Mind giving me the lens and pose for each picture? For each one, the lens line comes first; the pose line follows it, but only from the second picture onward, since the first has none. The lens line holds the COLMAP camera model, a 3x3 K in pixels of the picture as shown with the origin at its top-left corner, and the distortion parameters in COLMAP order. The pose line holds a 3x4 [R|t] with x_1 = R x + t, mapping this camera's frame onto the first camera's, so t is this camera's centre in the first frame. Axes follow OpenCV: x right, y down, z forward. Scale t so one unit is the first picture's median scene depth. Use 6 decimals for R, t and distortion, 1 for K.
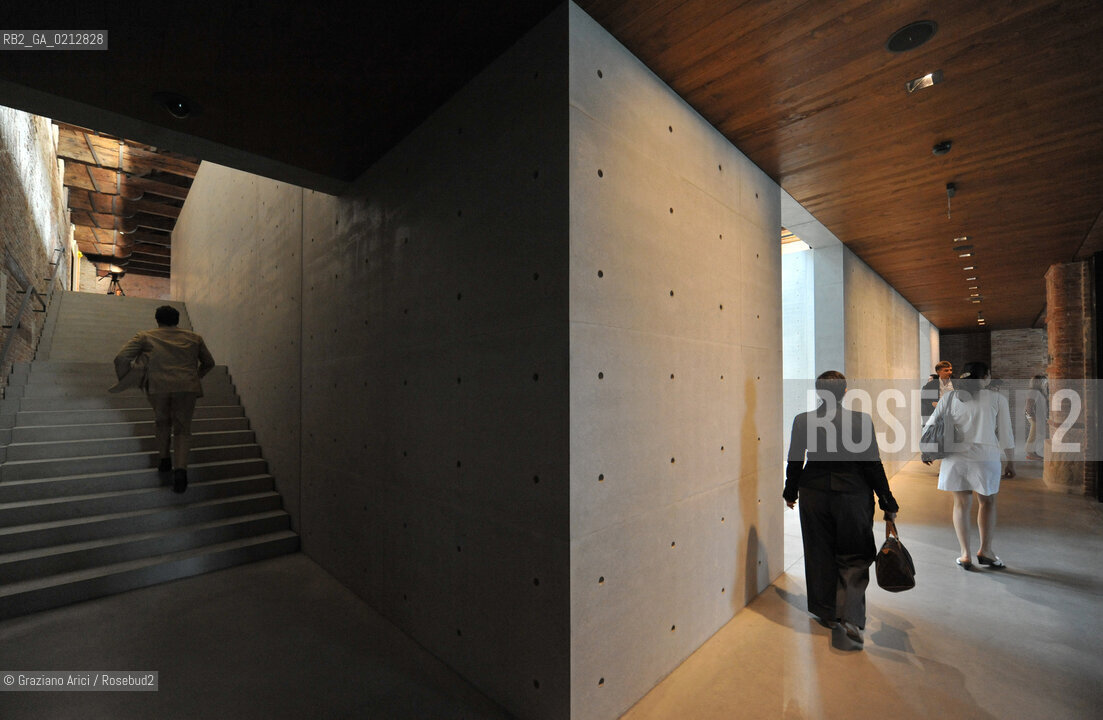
lens RADIAL K [[450.2, 0, 536.5], [0, 450.2, 397.8], [0, 0, 1]] dist [0.001696, 0.000967]
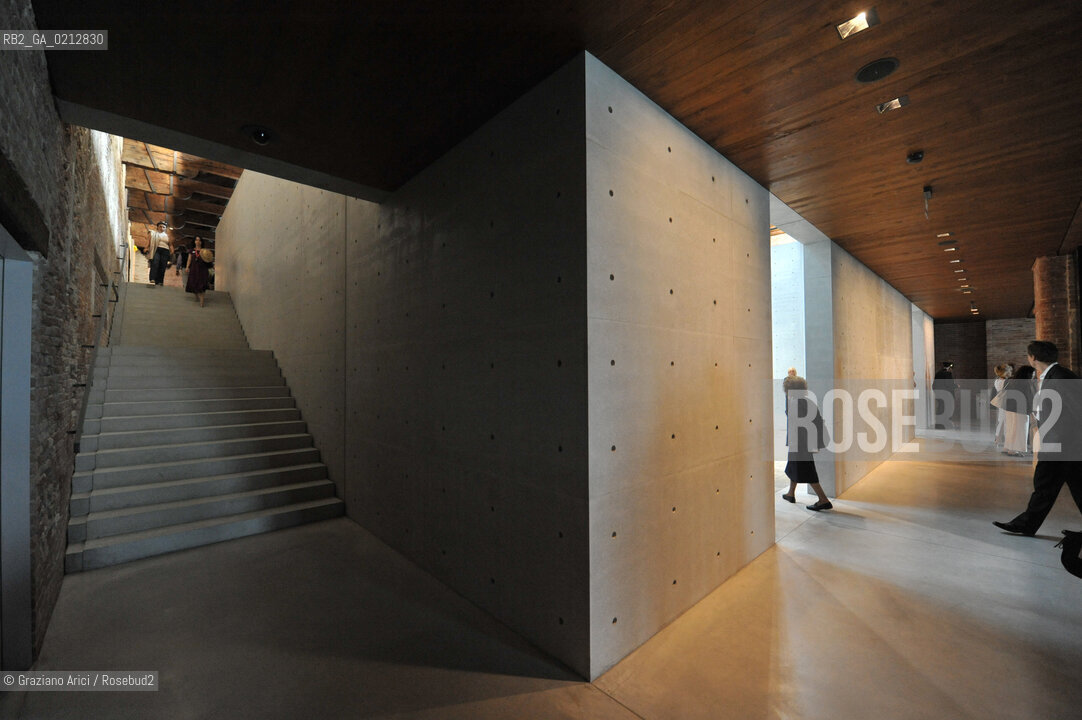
lens RADIAL K [[454.6, 0, 539.6], [0, 454.6, 362.4], [0, 0, 1]] dist [0.000336, -0.000668]
pose [[0.999906, 0.008529, 0.010710, -0.040729], [-0.008030, 0.998920, -0.045757, 0.003961], [-0.011089, 0.045667, 0.998895, -0.127109]]
